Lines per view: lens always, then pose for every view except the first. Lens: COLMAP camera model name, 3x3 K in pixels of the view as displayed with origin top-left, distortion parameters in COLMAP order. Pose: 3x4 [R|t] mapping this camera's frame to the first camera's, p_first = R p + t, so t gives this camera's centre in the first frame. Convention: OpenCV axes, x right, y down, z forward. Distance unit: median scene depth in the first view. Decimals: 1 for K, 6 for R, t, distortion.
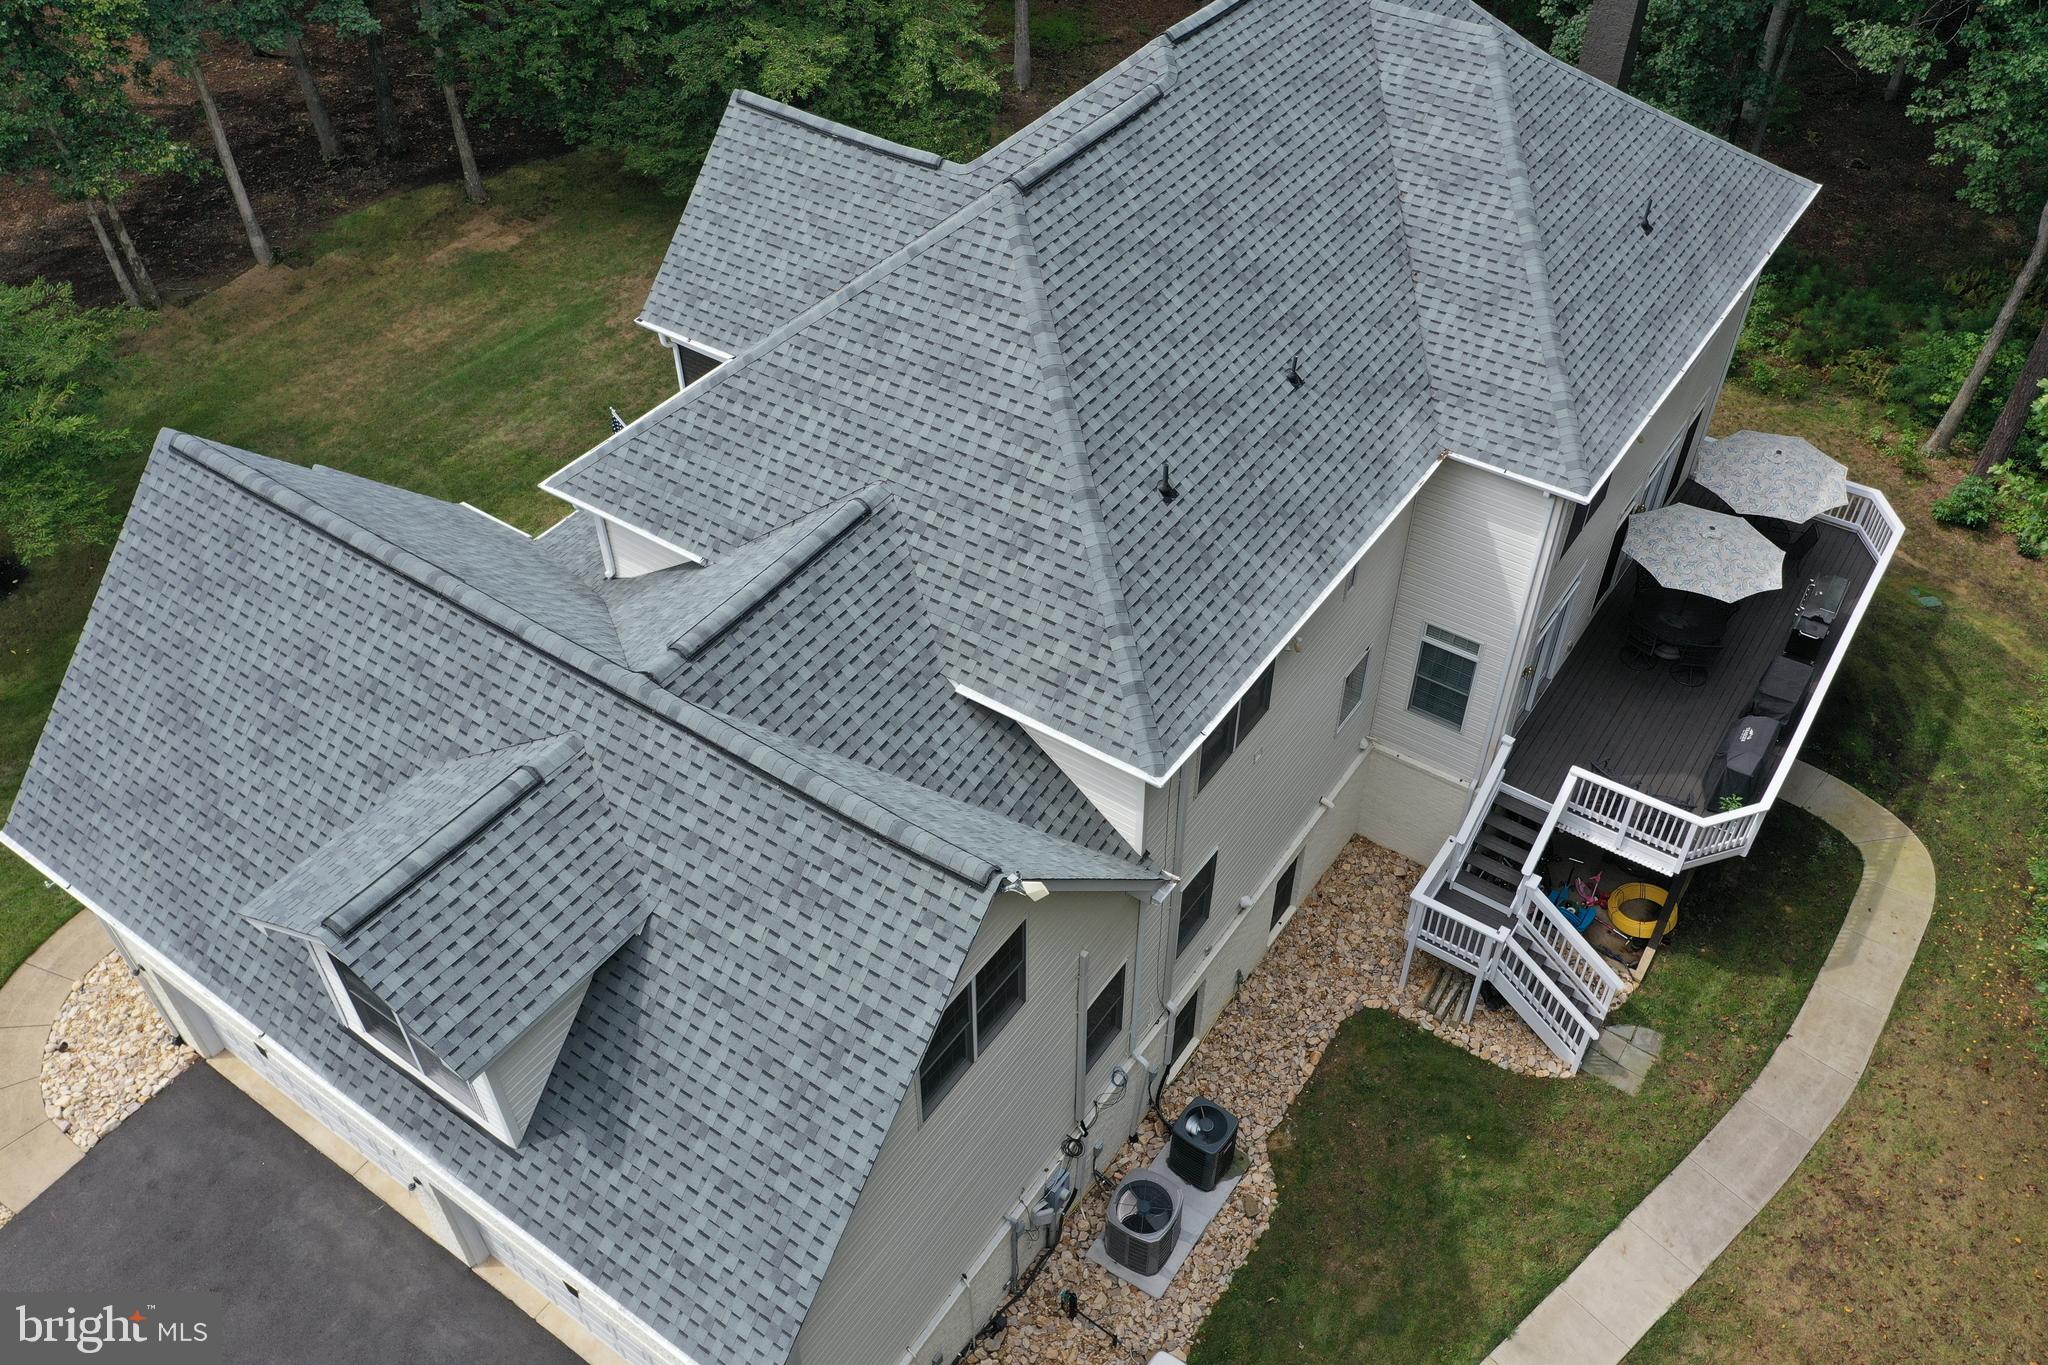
lens RADIAL K [[1635.7, 0, 1028.7], [0, 1635.7, 686.4], [0, 0, 1]] dist [0.002340, 0.013242]
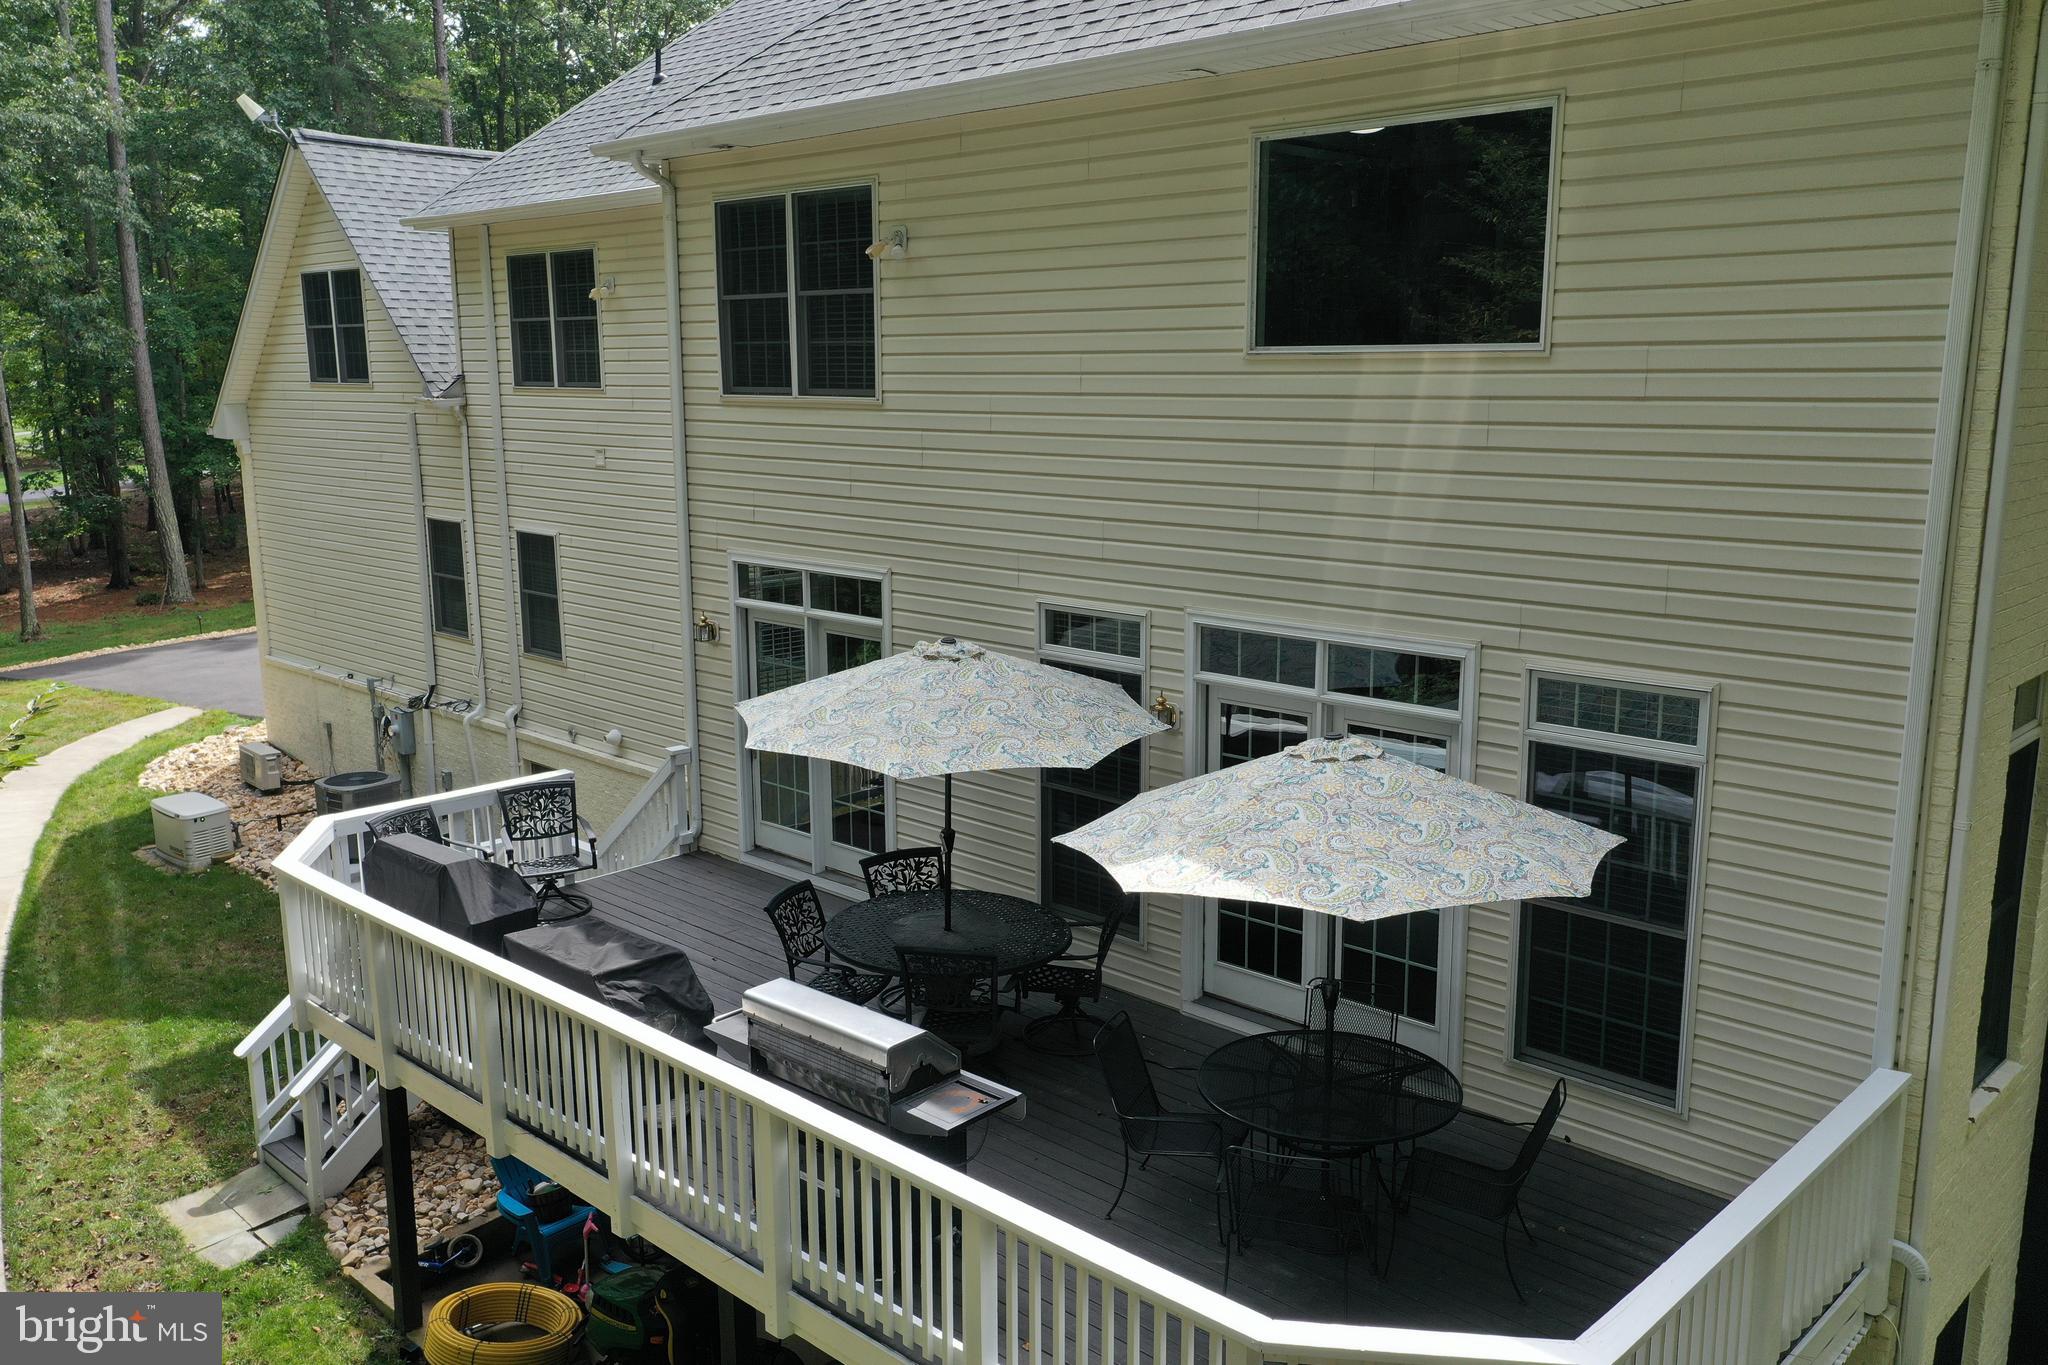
lens RADIAL K [[1635.7, 0, 1028.7], [0, 1635.7, 686.4], [0, 0, 1]] dist [0.002340, 0.013242]
pose [[-0.157274, 0.198589, -0.967382, 0.819800], [-0.678388, 0.690147, 0.251967, -0.207601], [0.717674, 0.695887, 0.026178, 1.069405]]
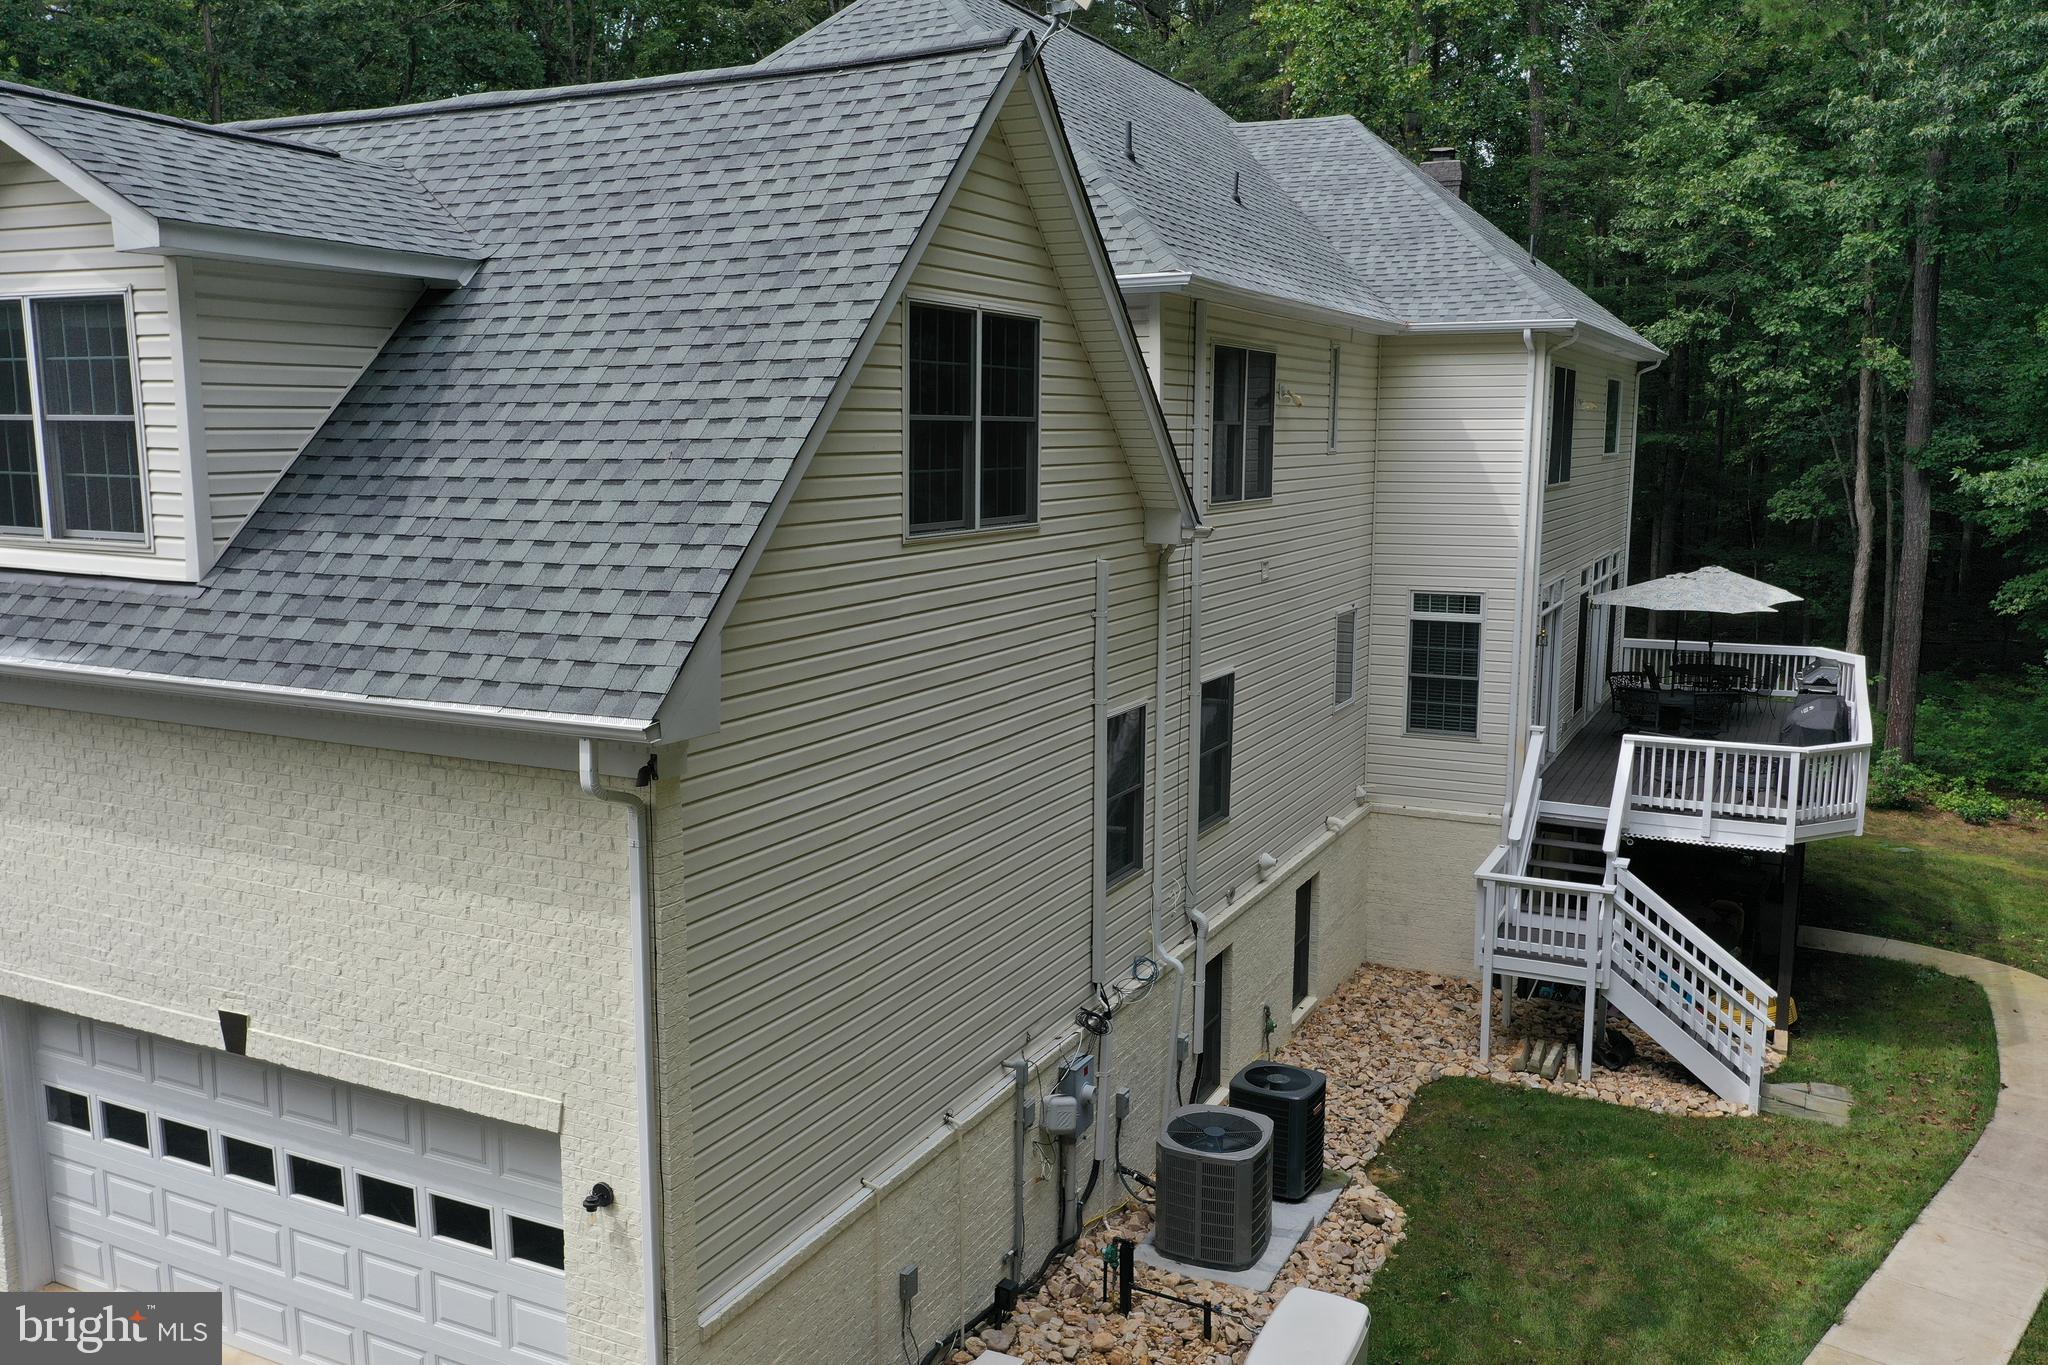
lens RADIAL K [[1635.7, 0, 1028.7], [0, 1635.7, 686.4], [0, 0, 1]] dist [0.002340, 0.013242]
pose [[0.989446, -0.012579, 0.144354, -0.074931], [0.092522, 0.821546, -0.562585, 0.453728], [-0.111517, 0.570004, 0.814039, 0.358565]]
